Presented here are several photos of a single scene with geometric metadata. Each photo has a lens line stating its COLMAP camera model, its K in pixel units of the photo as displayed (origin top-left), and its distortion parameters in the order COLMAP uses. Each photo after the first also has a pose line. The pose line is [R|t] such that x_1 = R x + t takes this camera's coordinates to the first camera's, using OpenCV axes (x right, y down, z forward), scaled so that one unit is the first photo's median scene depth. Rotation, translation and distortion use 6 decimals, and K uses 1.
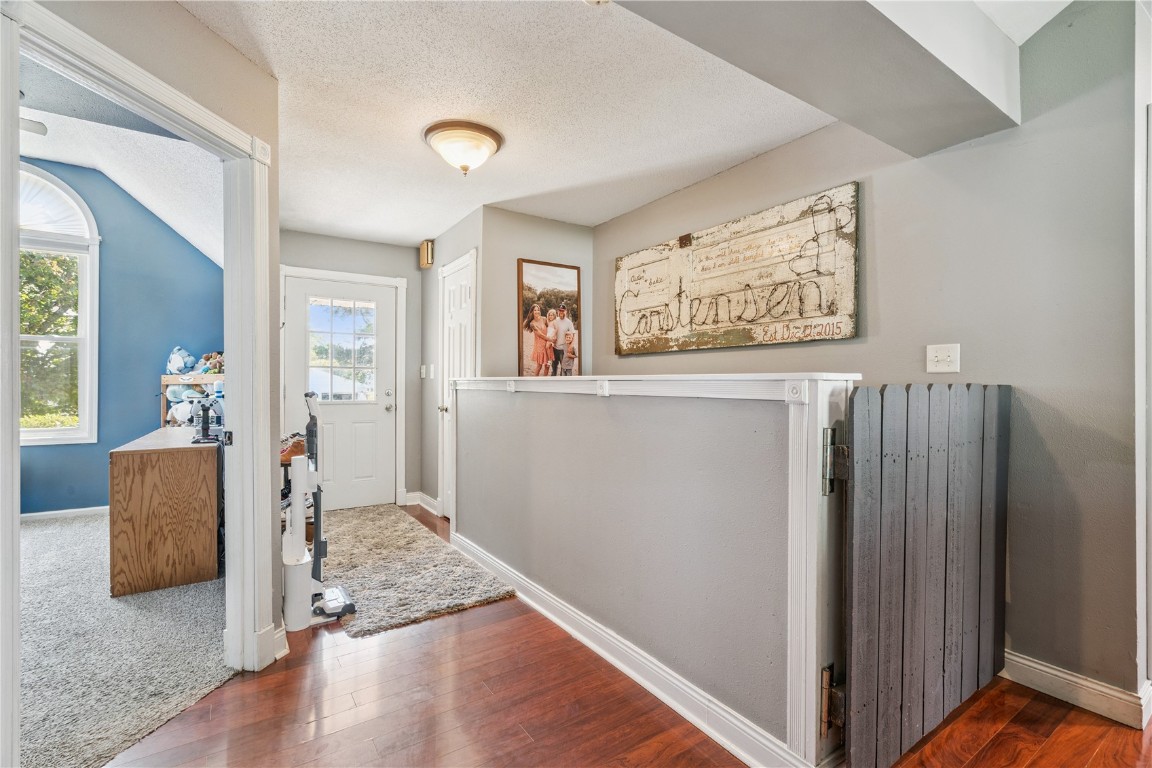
lens RADIAL K [[521.7, 0, 576.0], [0, 521.7, 384.0], [0, 0, 1]] dist [-0.002123, -0.000256]
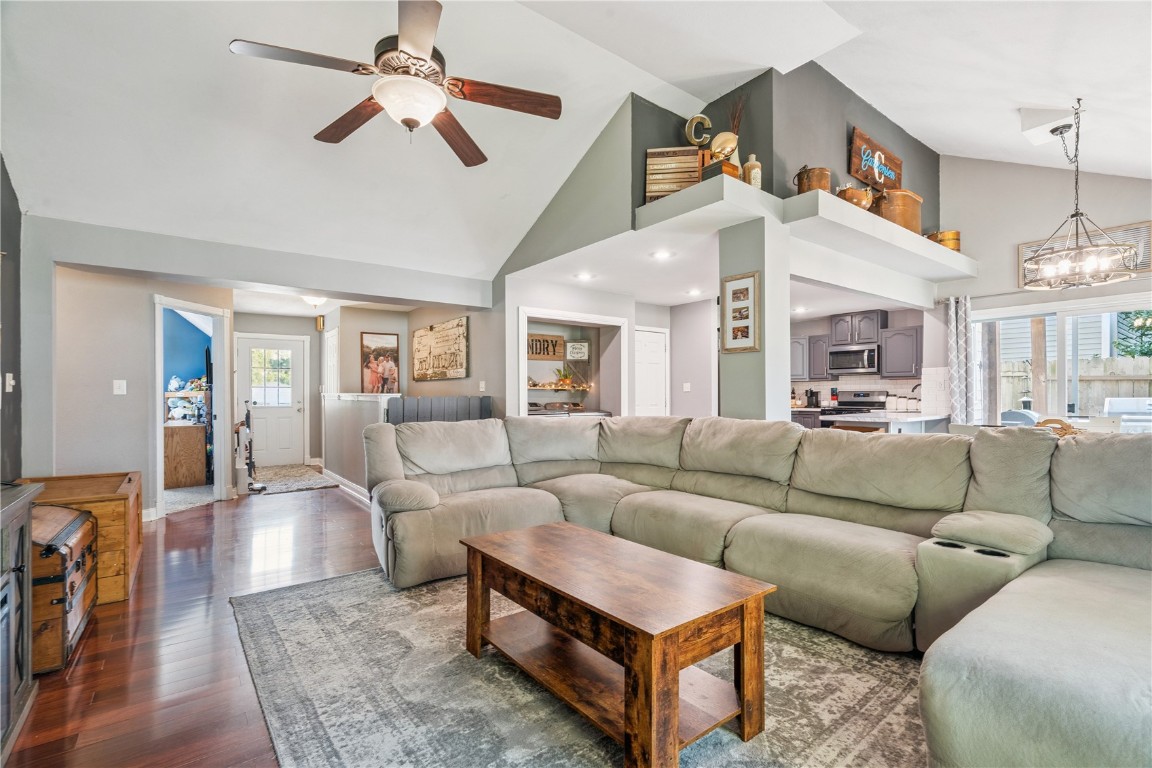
lens RADIAL K [[523.2, 0, 574.7], [0, 523.2, 392.6], [0, 0, 1]] dist [-0.001033, -0.000120]
pose [[0.998390, -0.006540, 0.056353, 0.573301], [0.006648, 0.999976, -0.001722, -0.003752], [-0.056340, 0.002094, 0.998409, -0.993553]]
